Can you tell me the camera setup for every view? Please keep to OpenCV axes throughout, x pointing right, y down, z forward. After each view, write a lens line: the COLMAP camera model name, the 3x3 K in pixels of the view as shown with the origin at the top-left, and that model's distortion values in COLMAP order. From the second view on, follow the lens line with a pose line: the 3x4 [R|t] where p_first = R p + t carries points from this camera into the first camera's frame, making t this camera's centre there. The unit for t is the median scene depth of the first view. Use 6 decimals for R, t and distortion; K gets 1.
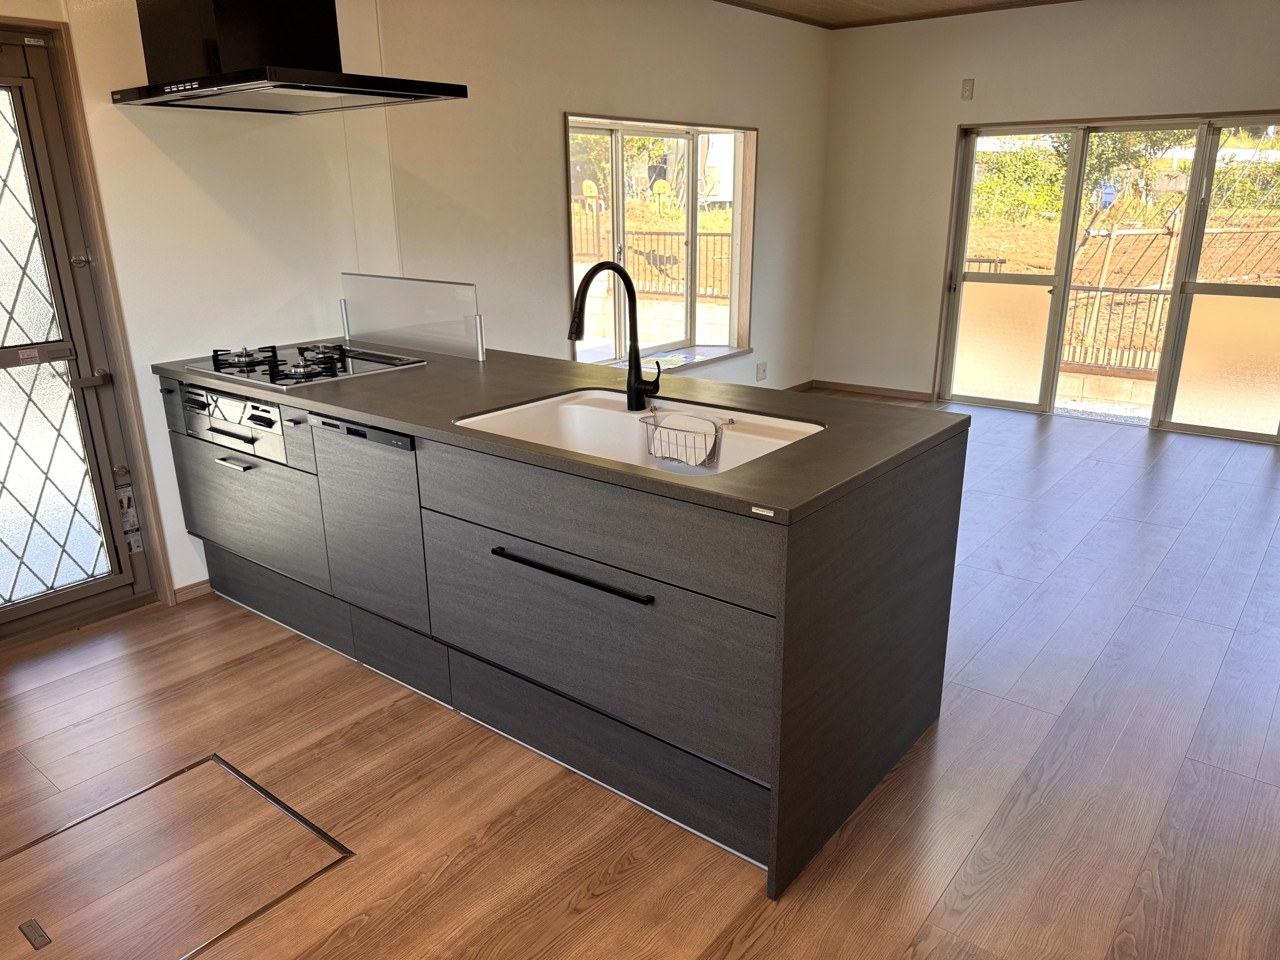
lens RADIAL K [[921.6, 0, 640.0], [0, 921.6, 480.0], [0, 0, 1]] dist [0.000687, -0.006431]
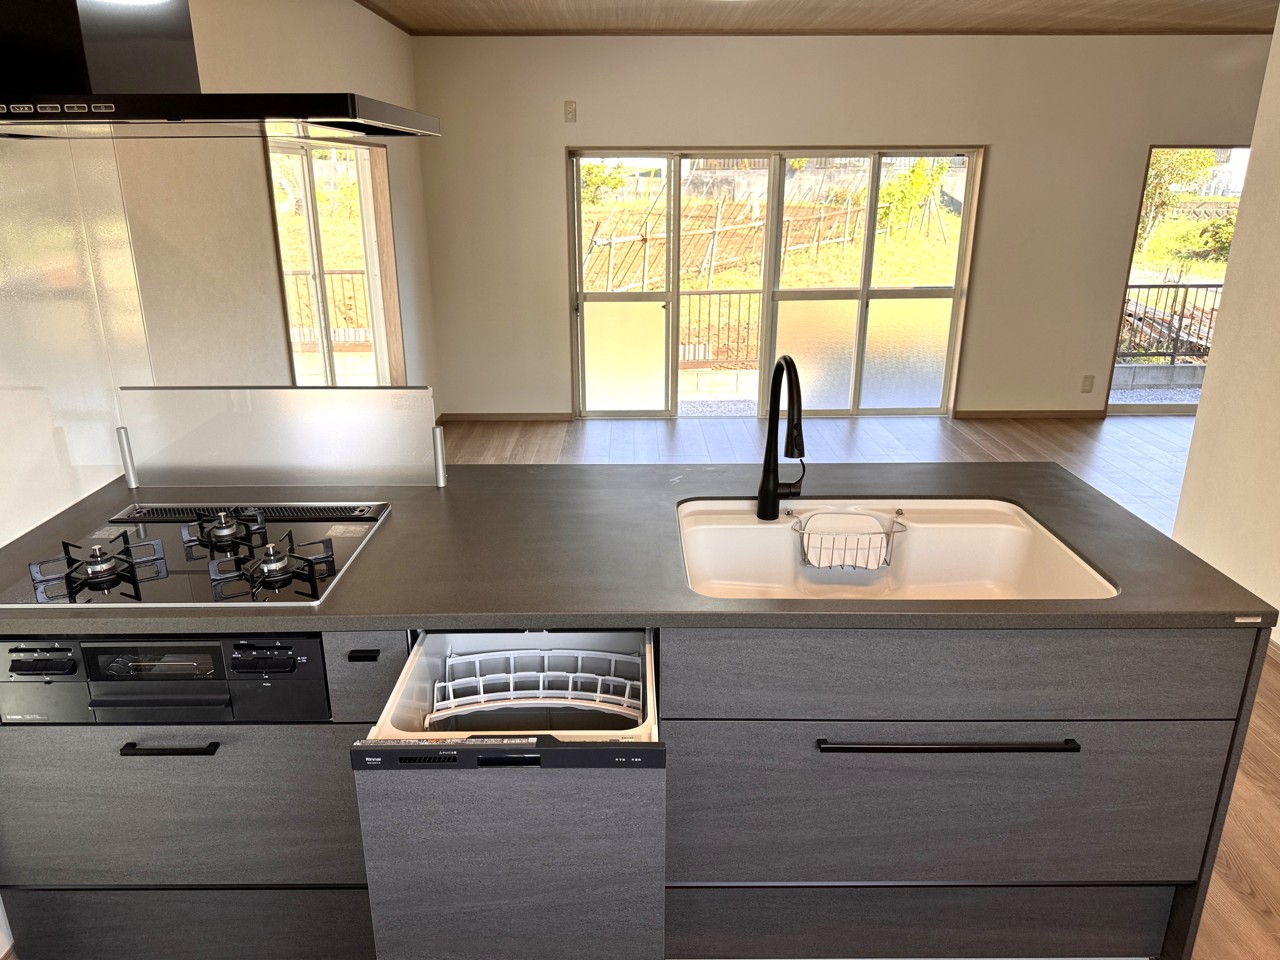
lens RADIAL K [[901.7, 0, 639.7], [0, 901.7, 494.5], [0, 0, 1]] dist [0.079010, -0.166578]
pose [[0.783188, -0.195803, 0.590150, -0.295875], [0.183724, 0.979618, 0.081203, -0.094857], [-0.594021, 0.044828, 0.803199, 0.205876]]
